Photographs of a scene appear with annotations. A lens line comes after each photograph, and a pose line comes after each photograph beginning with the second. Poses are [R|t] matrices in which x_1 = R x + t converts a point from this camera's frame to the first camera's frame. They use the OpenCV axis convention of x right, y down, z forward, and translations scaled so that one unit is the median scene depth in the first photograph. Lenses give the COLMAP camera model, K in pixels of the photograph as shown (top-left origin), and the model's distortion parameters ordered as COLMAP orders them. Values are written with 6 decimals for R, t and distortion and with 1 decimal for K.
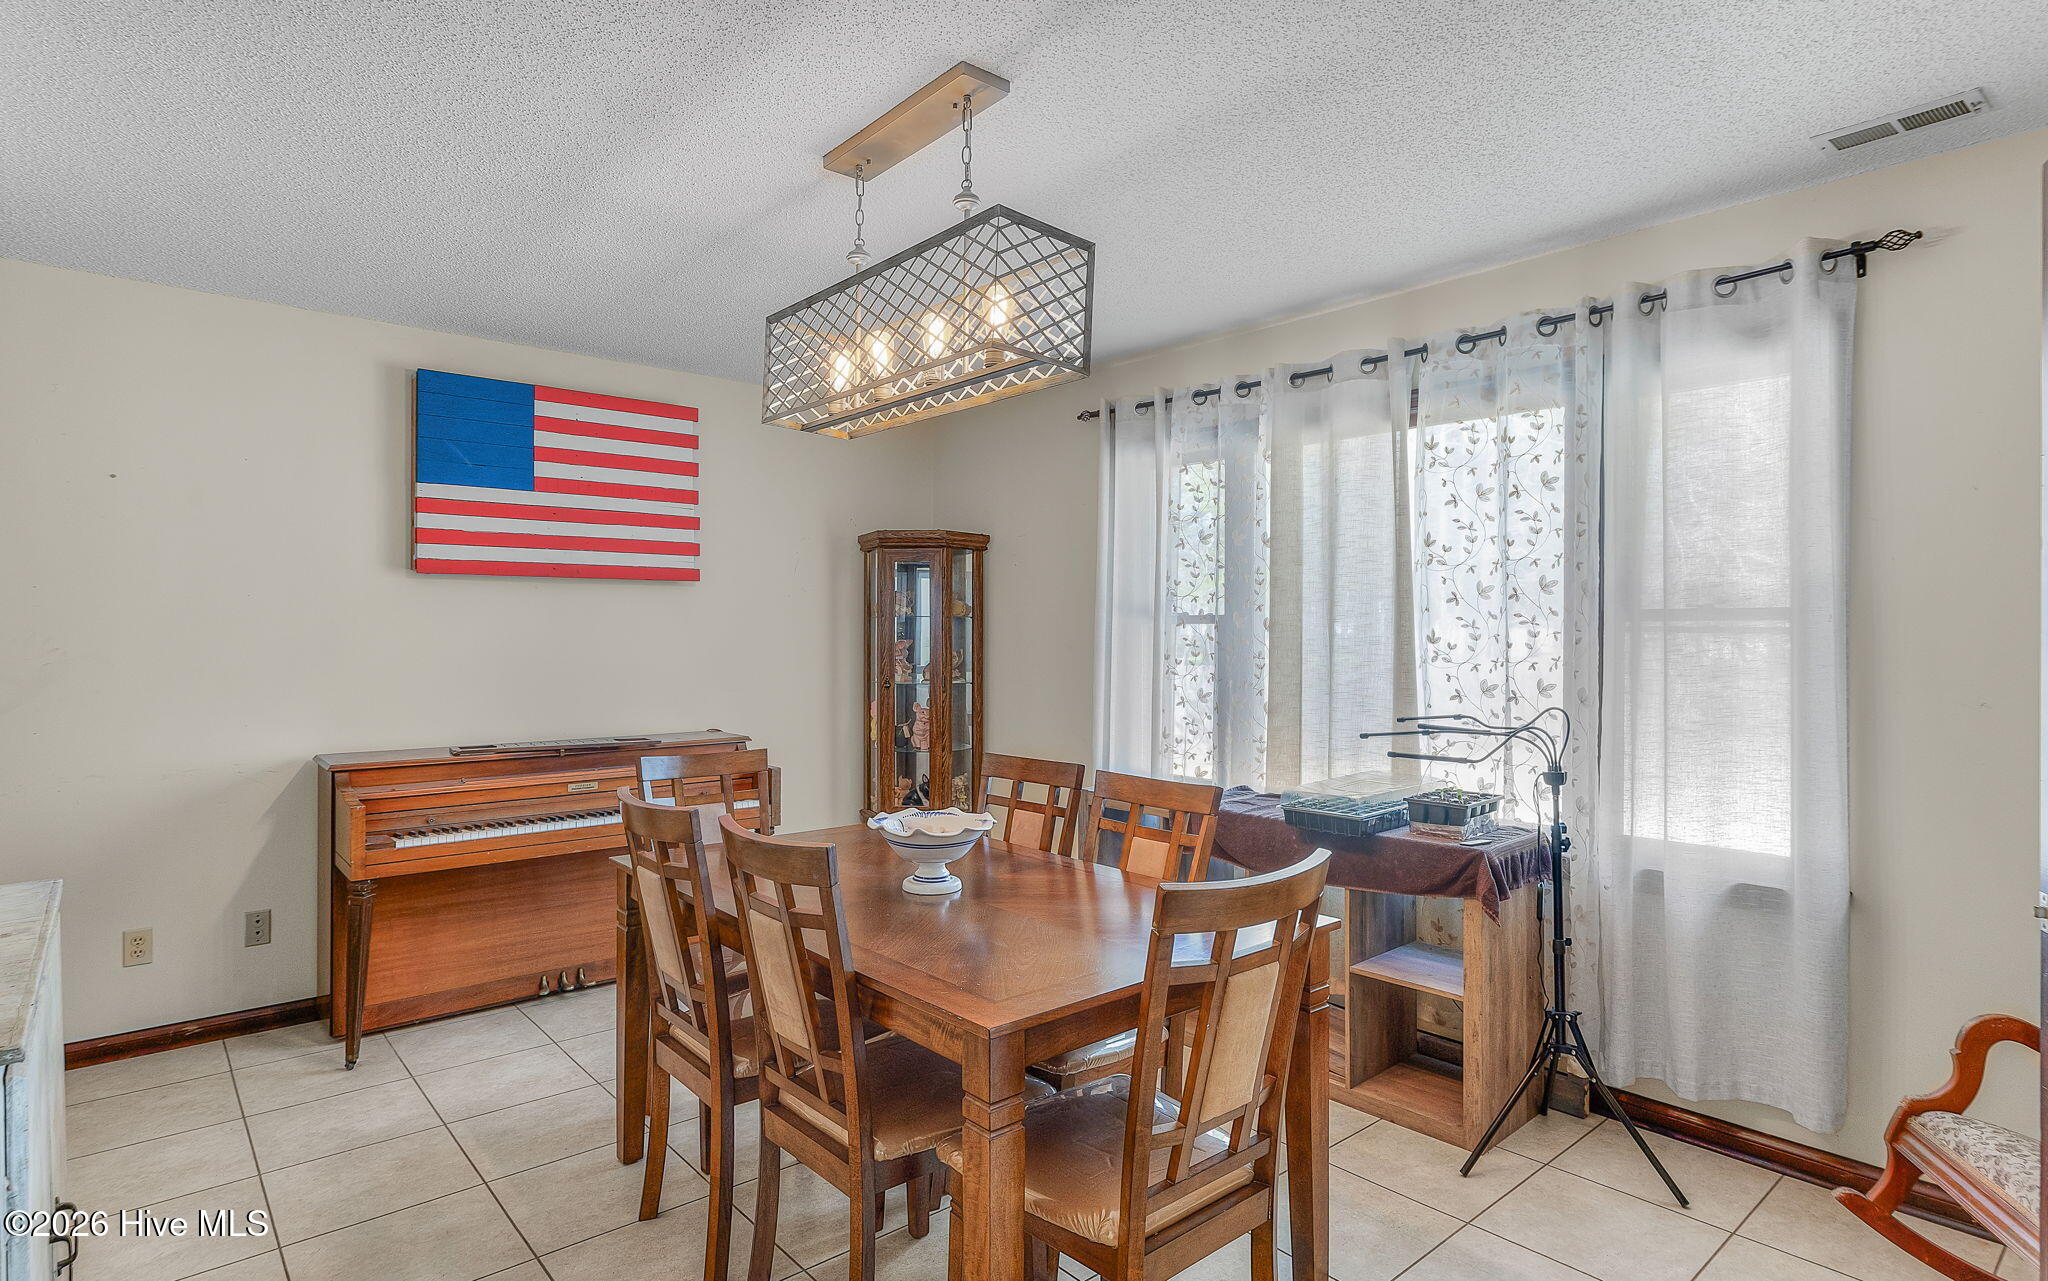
lens RADIAL K [[1099.3, 0, 1025.1], [0, 1099.3, 639.0], [0, 0, 1]] dist [-0.001014, -0.000137]
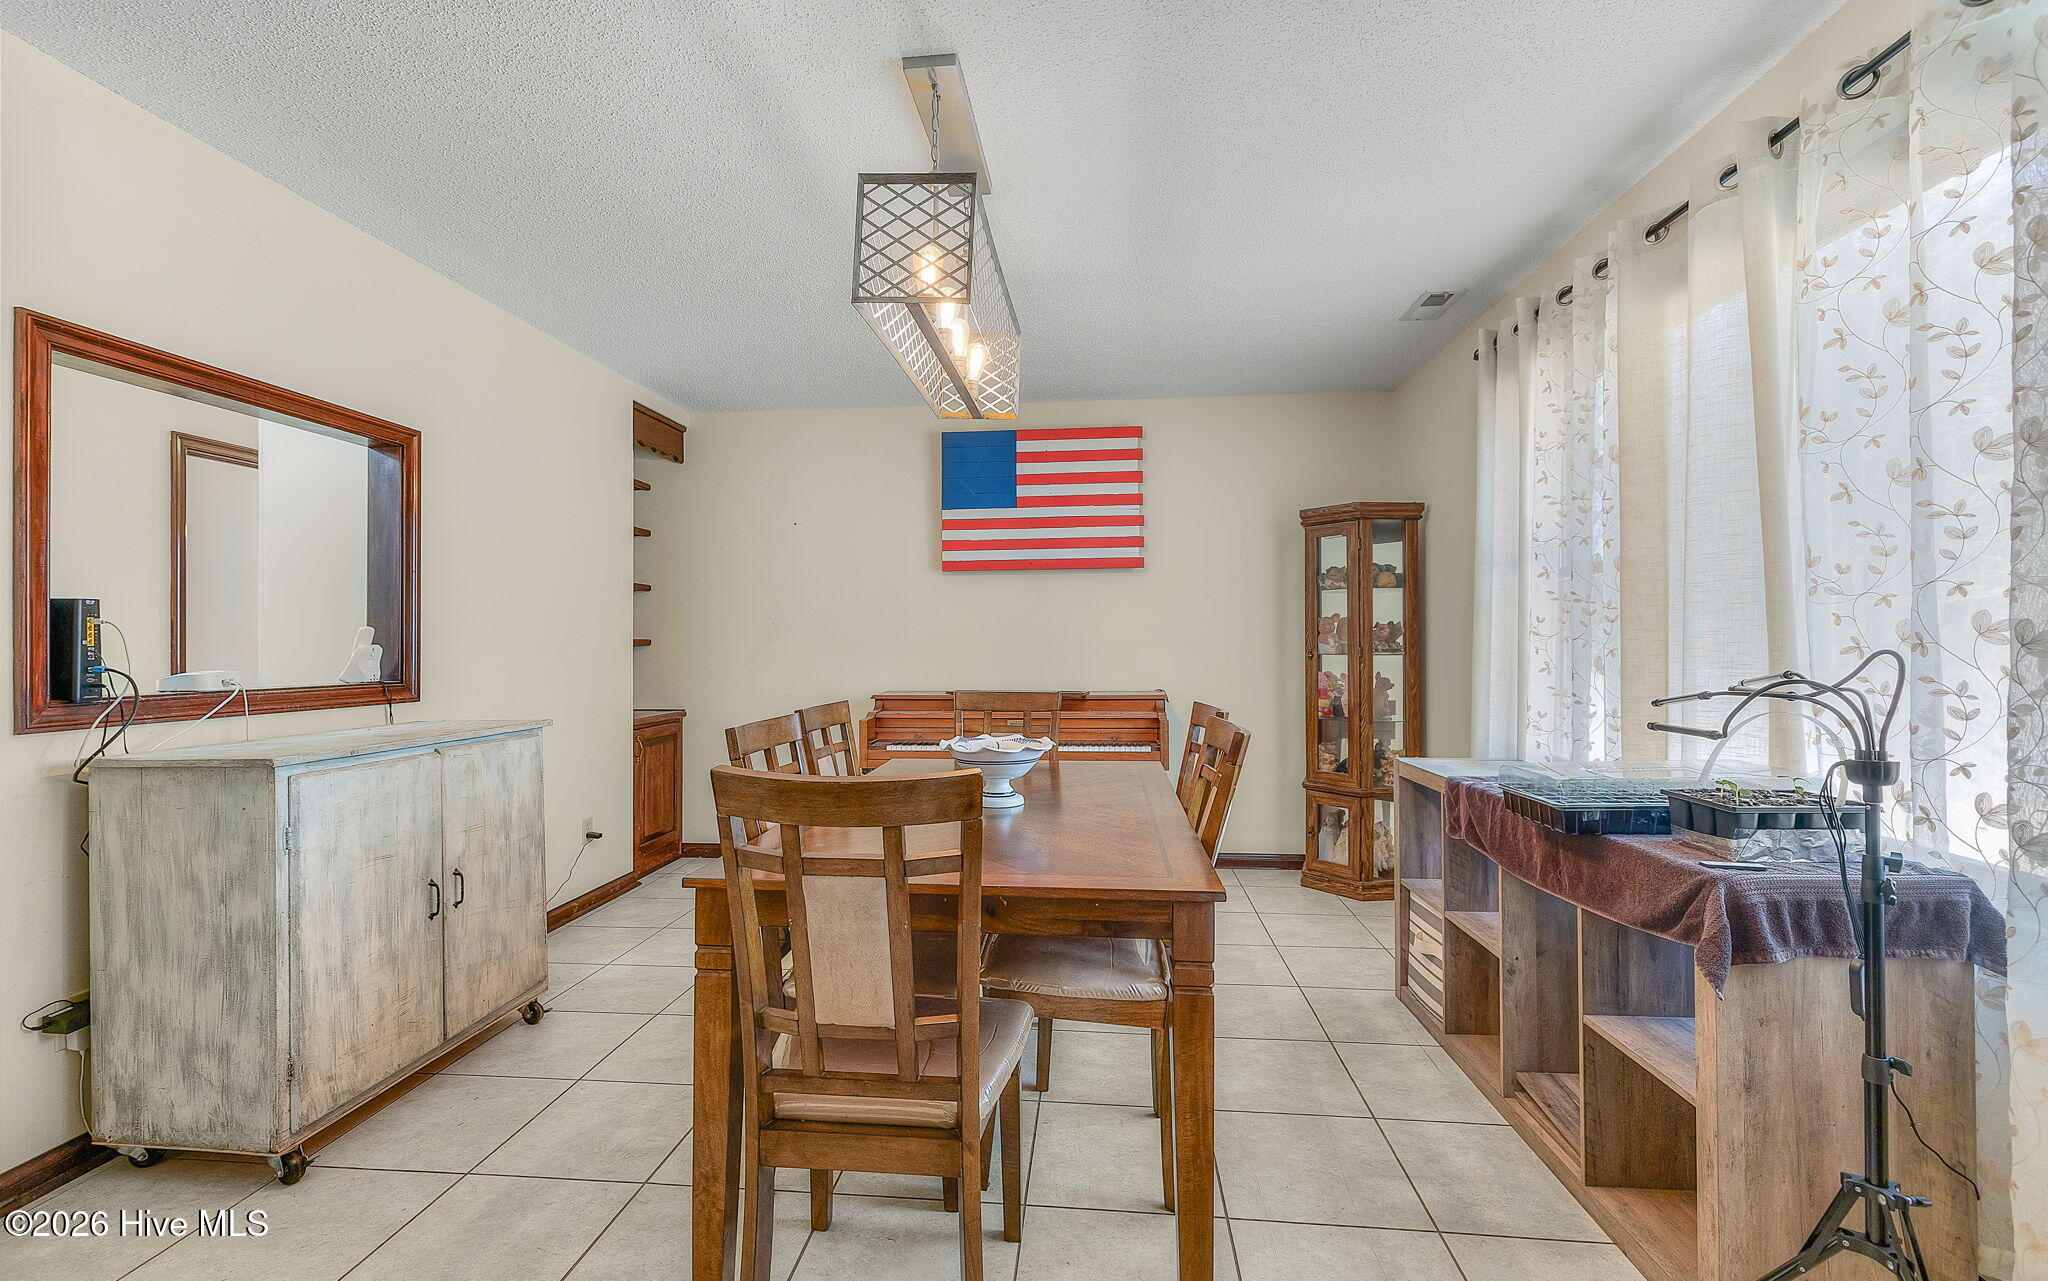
lens RADIAL K [[891.9, 0, 1025.7], [0, 891.9, 646.7], [0, 0, 1]] dist [0.001192, 0.001142]
pose [[0.673935, -0.004717, -0.738776, 0.414815], [-0.000073, 0.999979, -0.006452, 0.050166], [0.738791, 0.004402, 0.673921, 0.281520]]
